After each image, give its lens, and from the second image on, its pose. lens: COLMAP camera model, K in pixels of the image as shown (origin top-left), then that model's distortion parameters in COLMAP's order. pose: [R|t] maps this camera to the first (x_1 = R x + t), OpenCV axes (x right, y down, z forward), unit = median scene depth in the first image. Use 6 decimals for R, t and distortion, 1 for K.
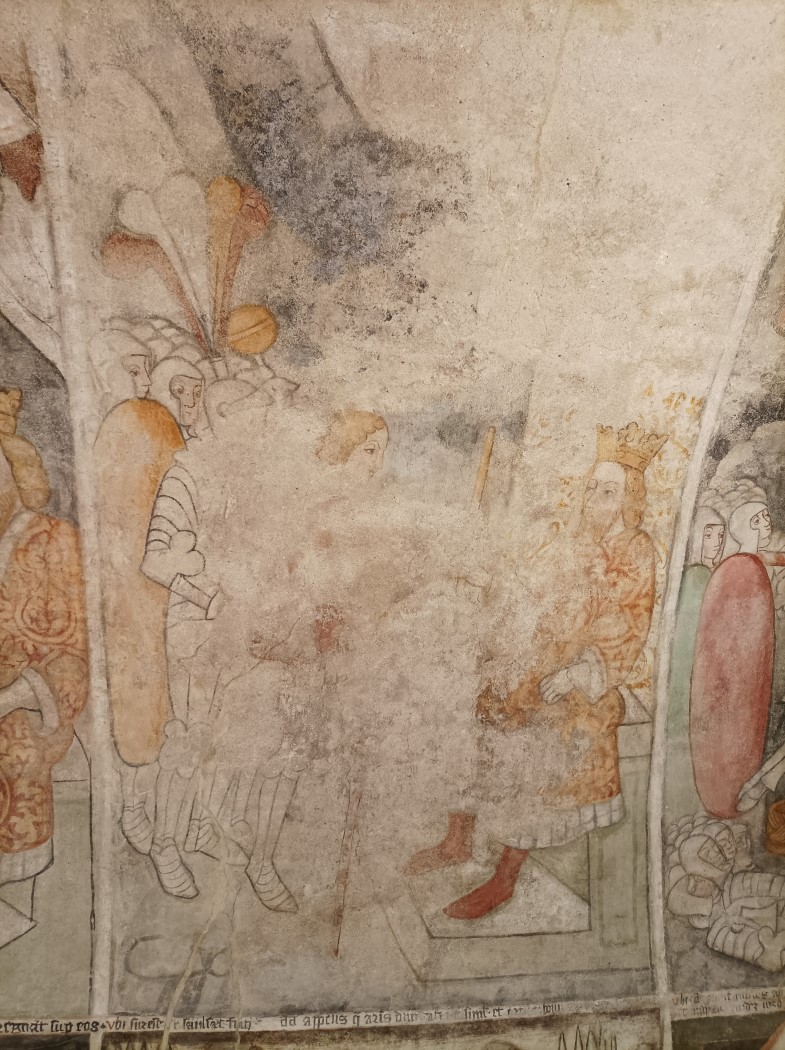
lens RADIAL K [[786.8, 0, 392.5], [0, 786.8, 525.0], [0, 0, 1]] dist [0.007438, 0.009725]
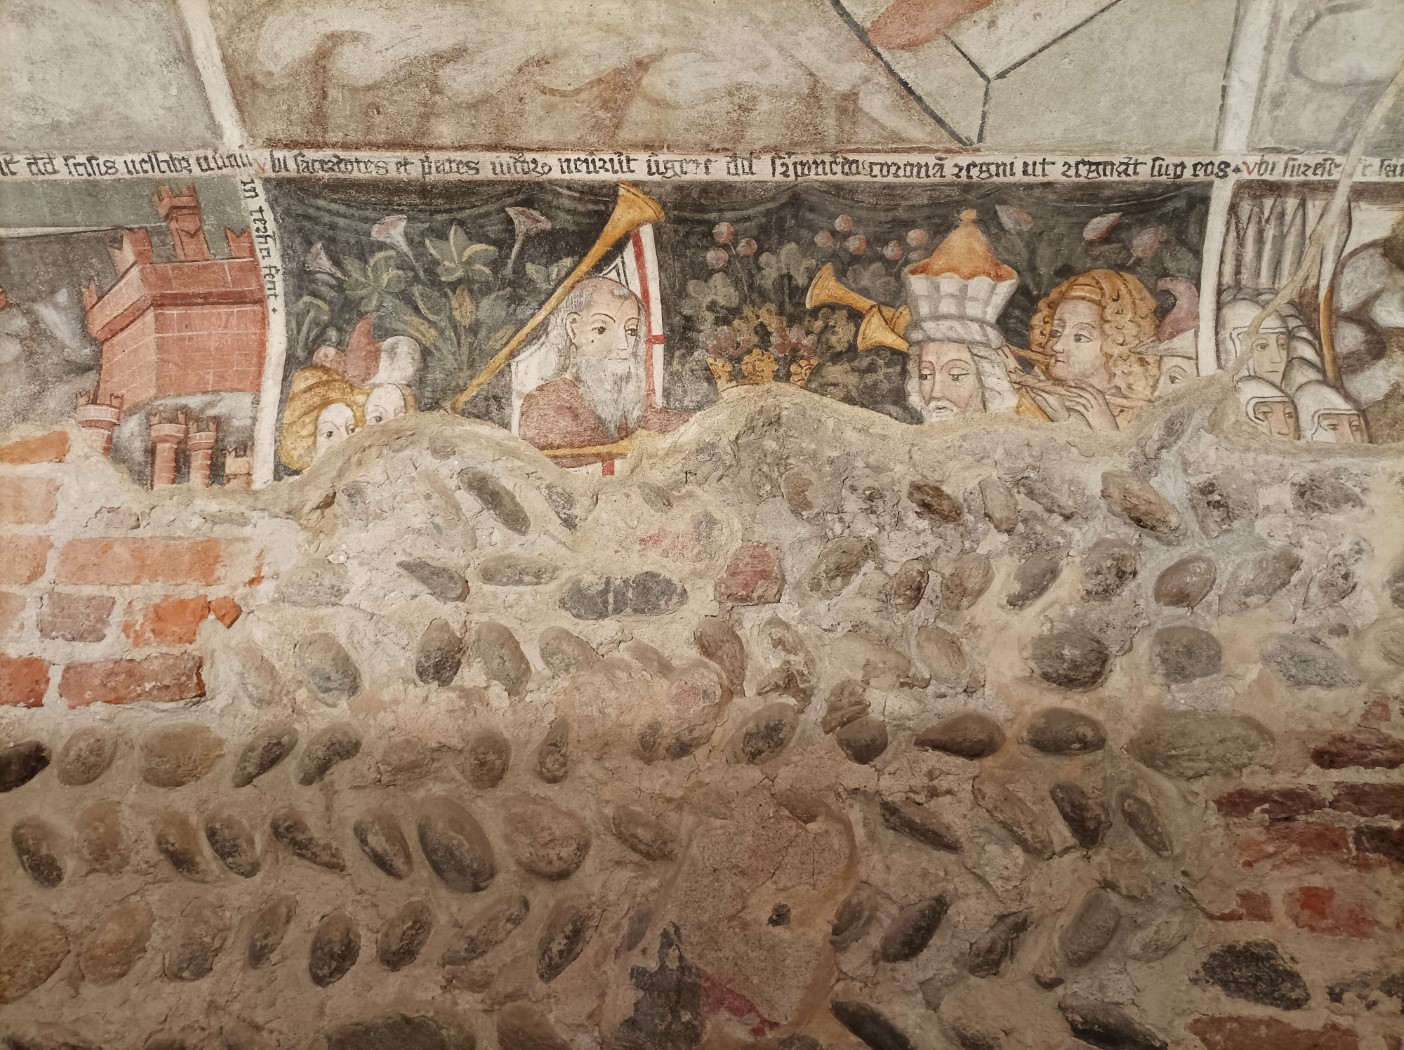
lens RADIAL K [[1052.0, 0, 702.0], [0, 1052.0, 525.0], [0, 0, 1]] dist [0.007438, 0.009725]
pose [[0.964402, 0.044760, -0.260623, -0.542837], [0.104854, 0.840055, 0.532271, 0.404211], [0.242762, -0.540651, 0.805458, 0.134404]]
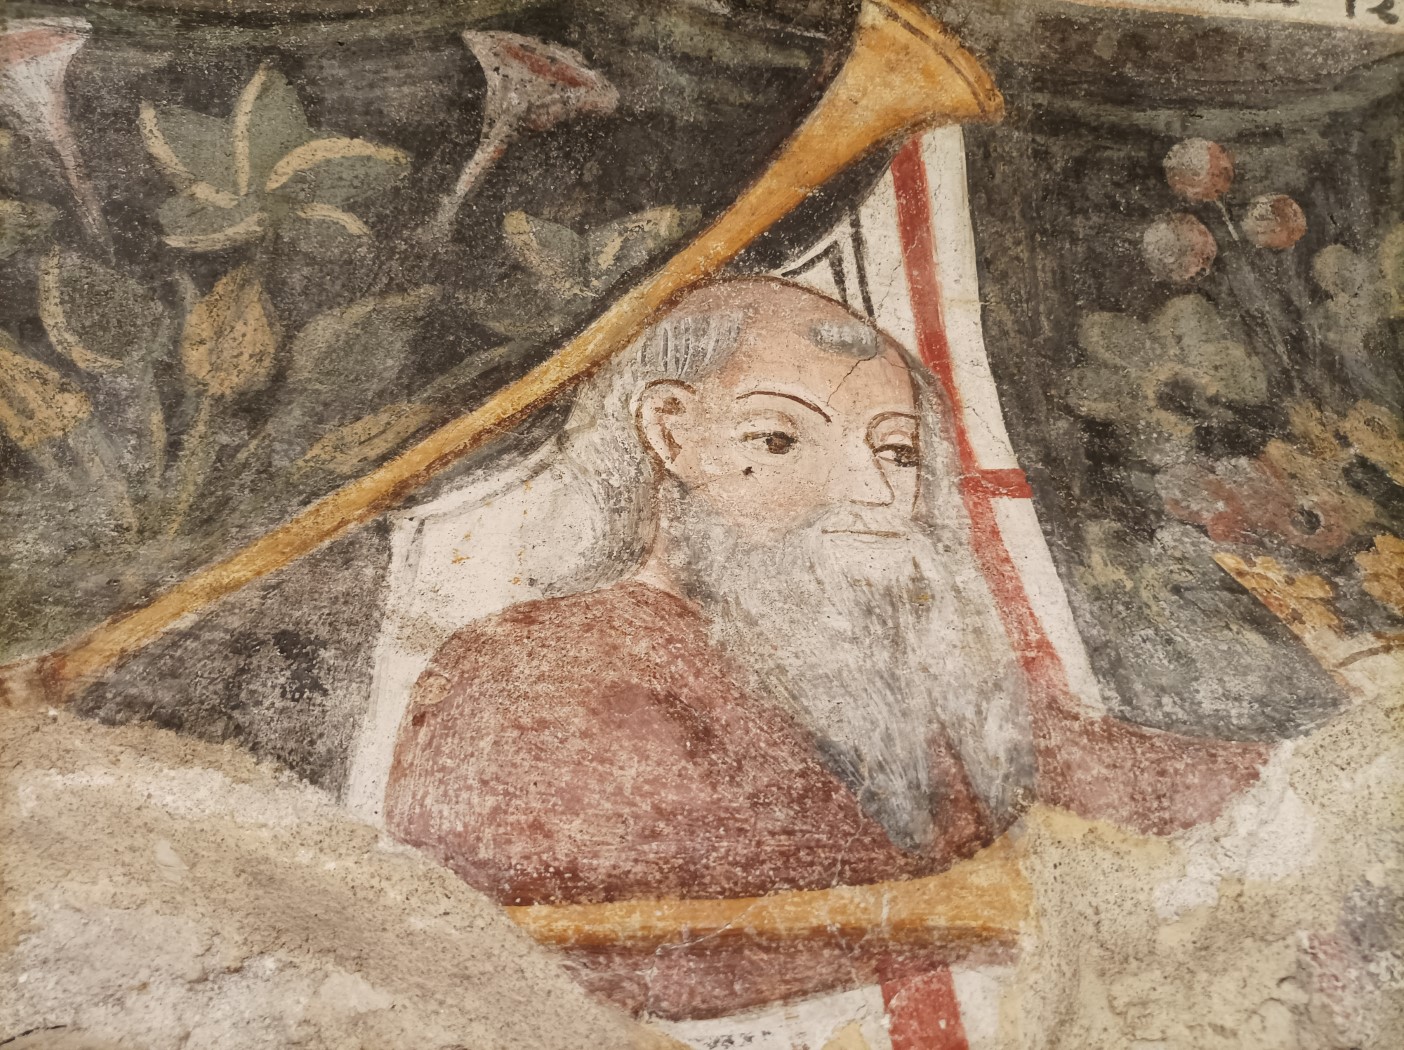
lens RADIAL K [[1052.0, 0, 702.0], [0, 1052.0, 525.0], [0, 0, 1]] dist [0.007438, 0.009725]
pose [[0.994076, -0.030826, -0.104228, -0.850918], [0.028535, 0.999319, -0.023404, 0.745747], [0.104879, 0.020292, 0.994278, 0.681473]]
